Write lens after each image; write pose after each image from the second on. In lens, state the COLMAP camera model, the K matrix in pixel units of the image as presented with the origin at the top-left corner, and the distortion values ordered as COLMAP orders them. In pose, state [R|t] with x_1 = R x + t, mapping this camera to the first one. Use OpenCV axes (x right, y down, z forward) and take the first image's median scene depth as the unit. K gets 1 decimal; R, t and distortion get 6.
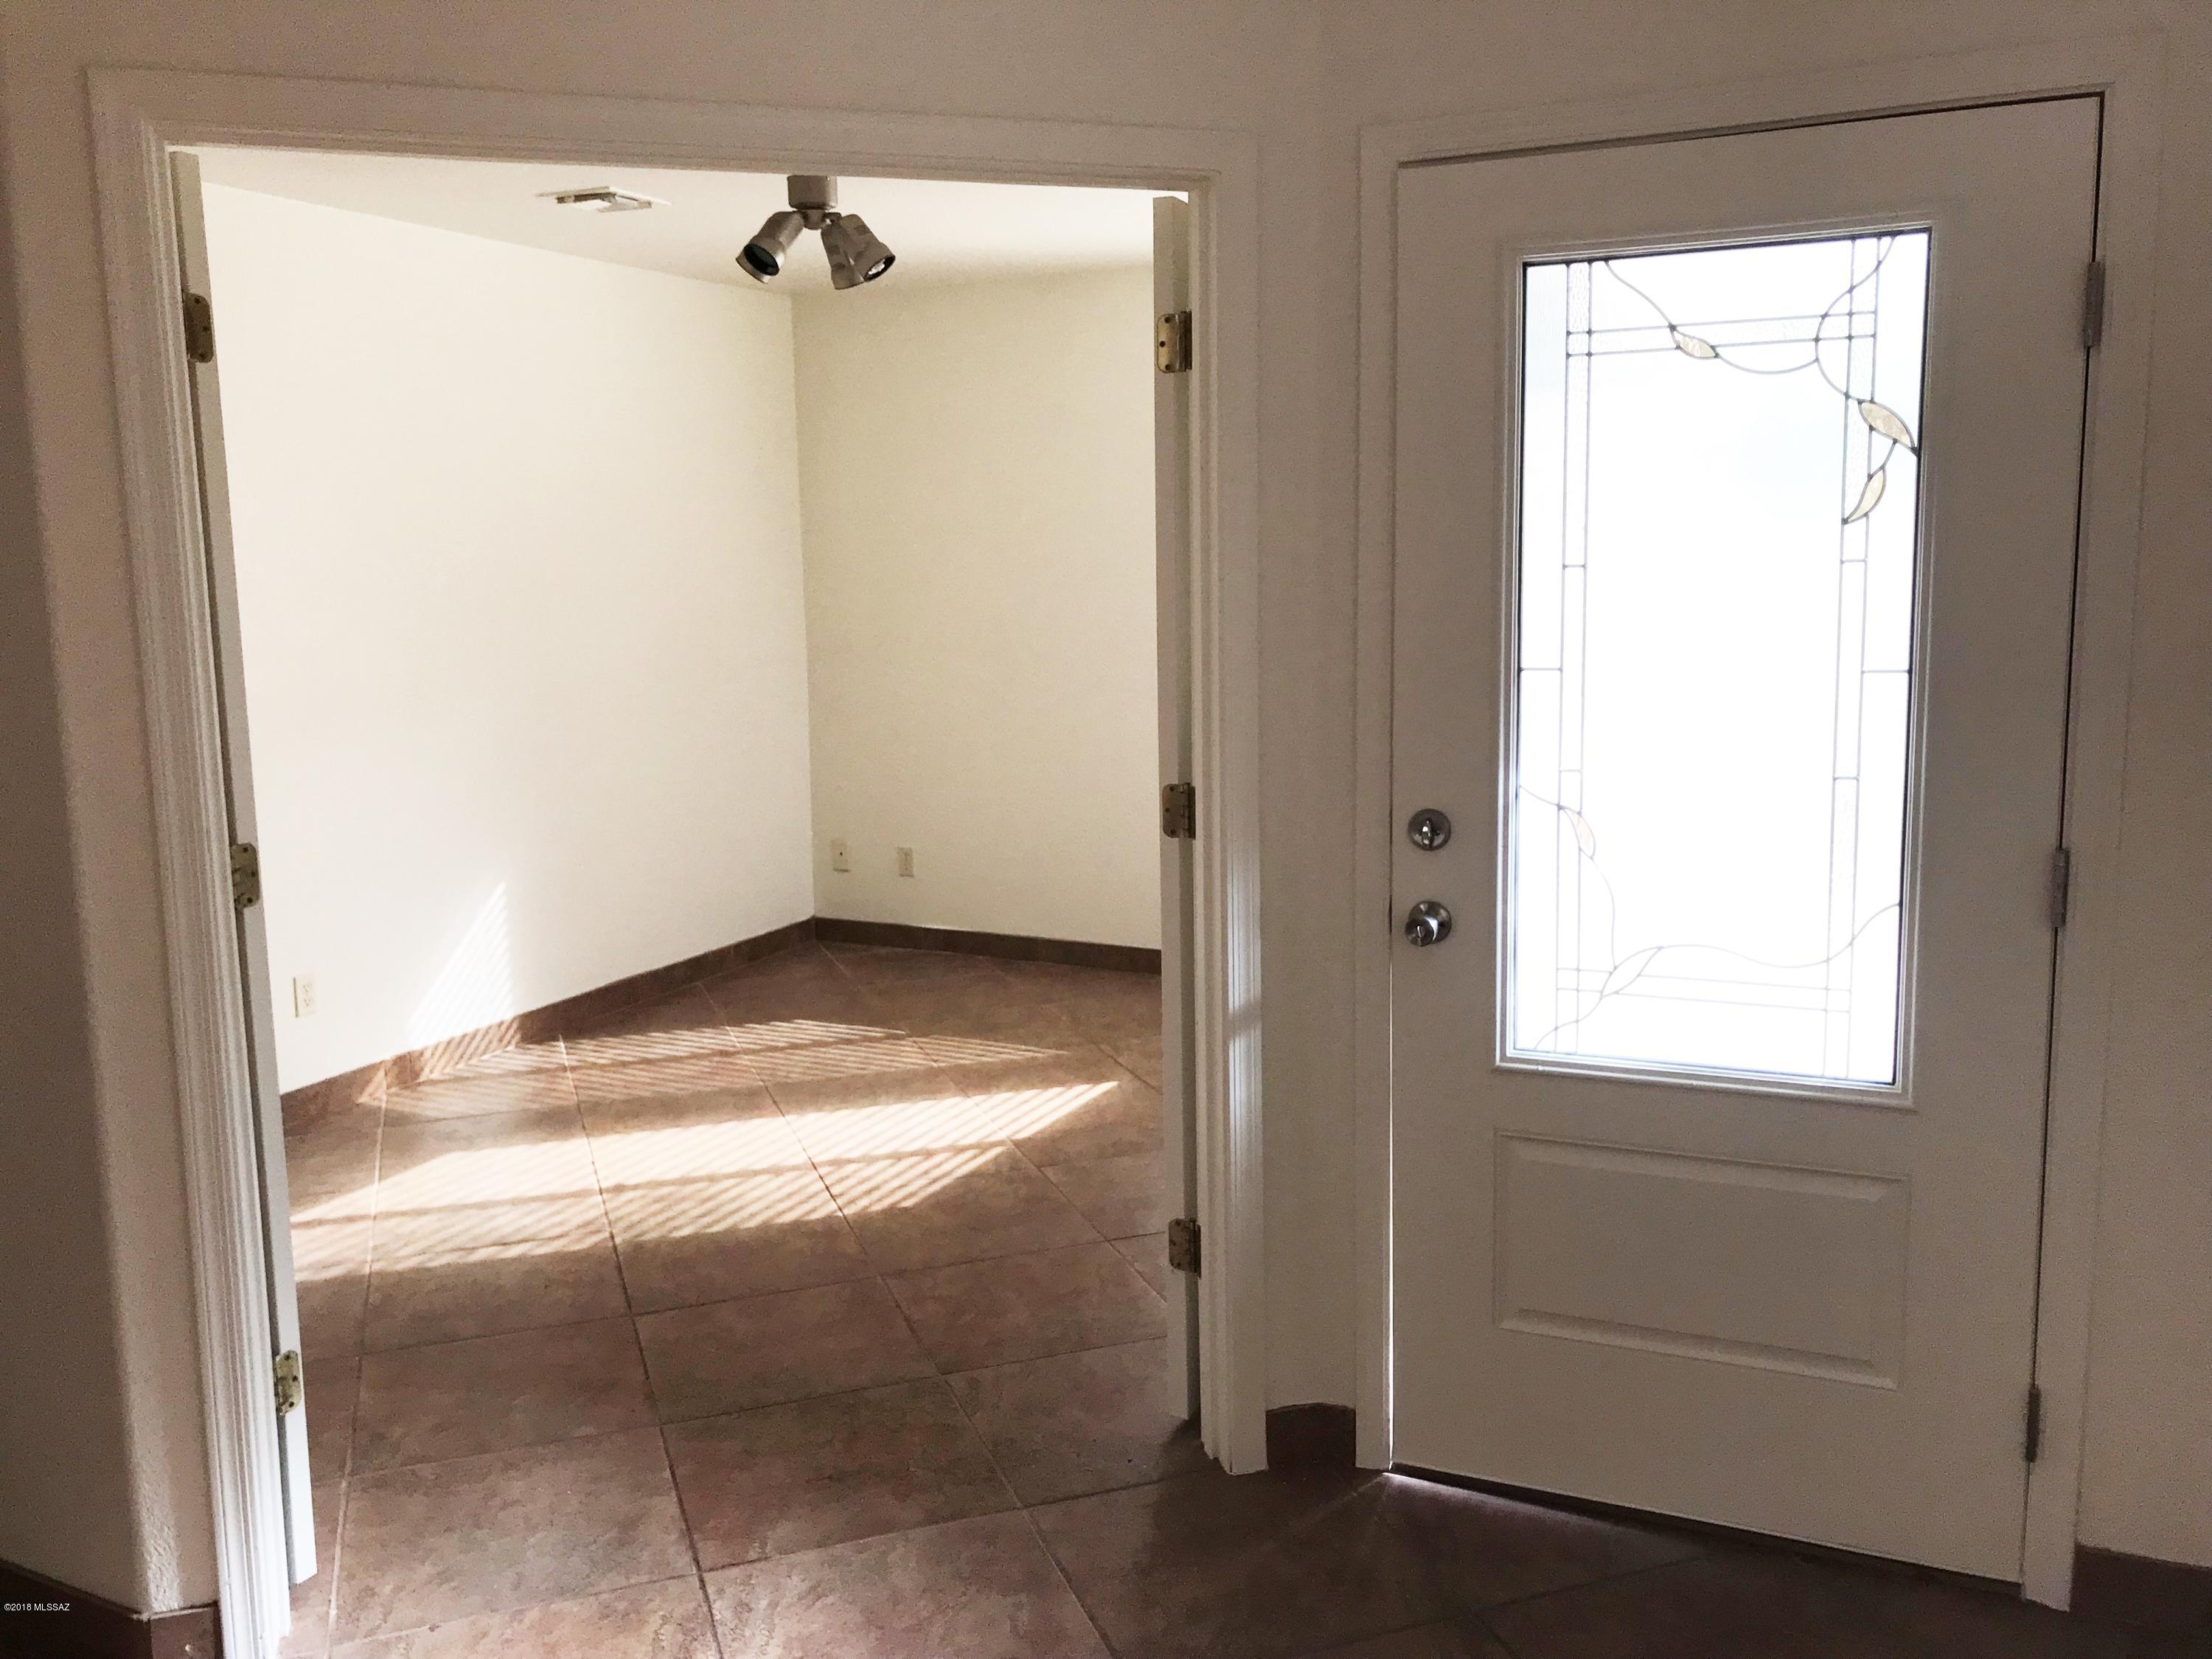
lens RADIAL K [[1824.4, 0, 1106.8], [0, 1824.4, 815.7], [0, 0, 1]] dist [0.012643, 0.000551]
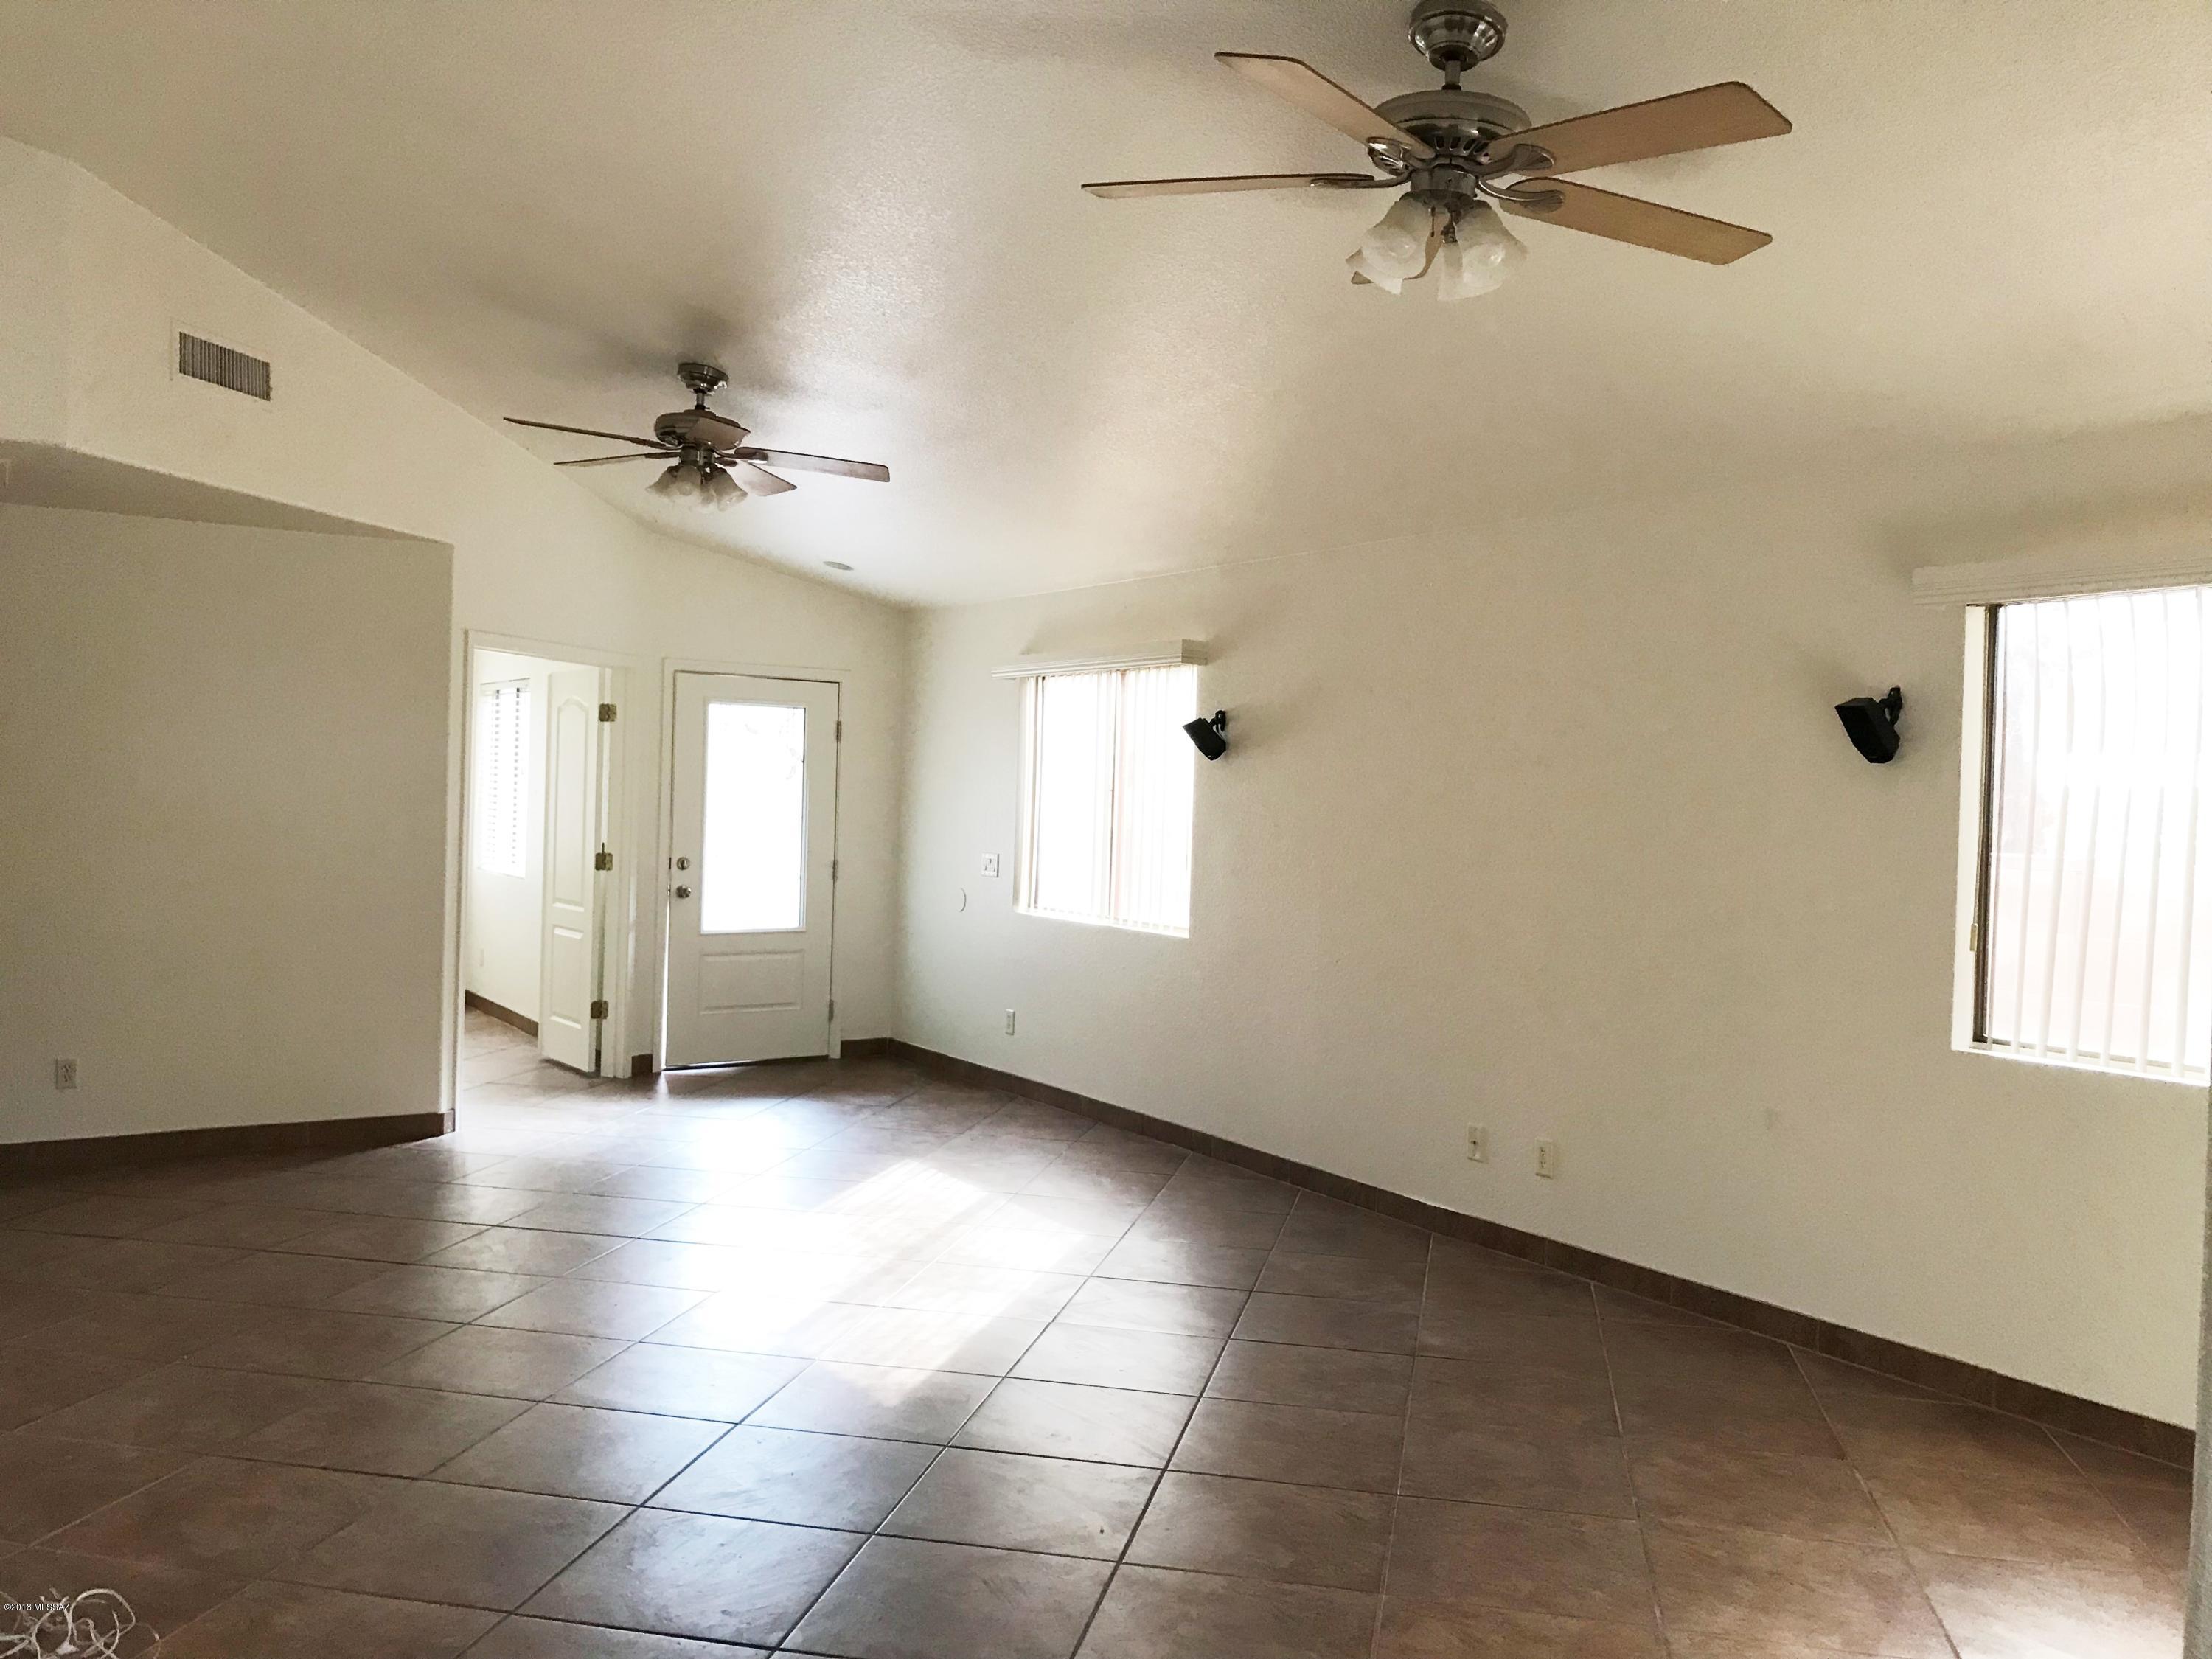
lens RADIAL K [[1813.6, 0, 1106.0], [0, 1813.6, 829.5], [0, 0, 1]] dist [0.085760, -0.157718]
pose [[0.520663, 0.006697, 0.853736, -2.261123], [0.076927, 0.995534, -0.054724, 0.186611], [-0.850290, 0.094168, 0.517822, -1.387827]]
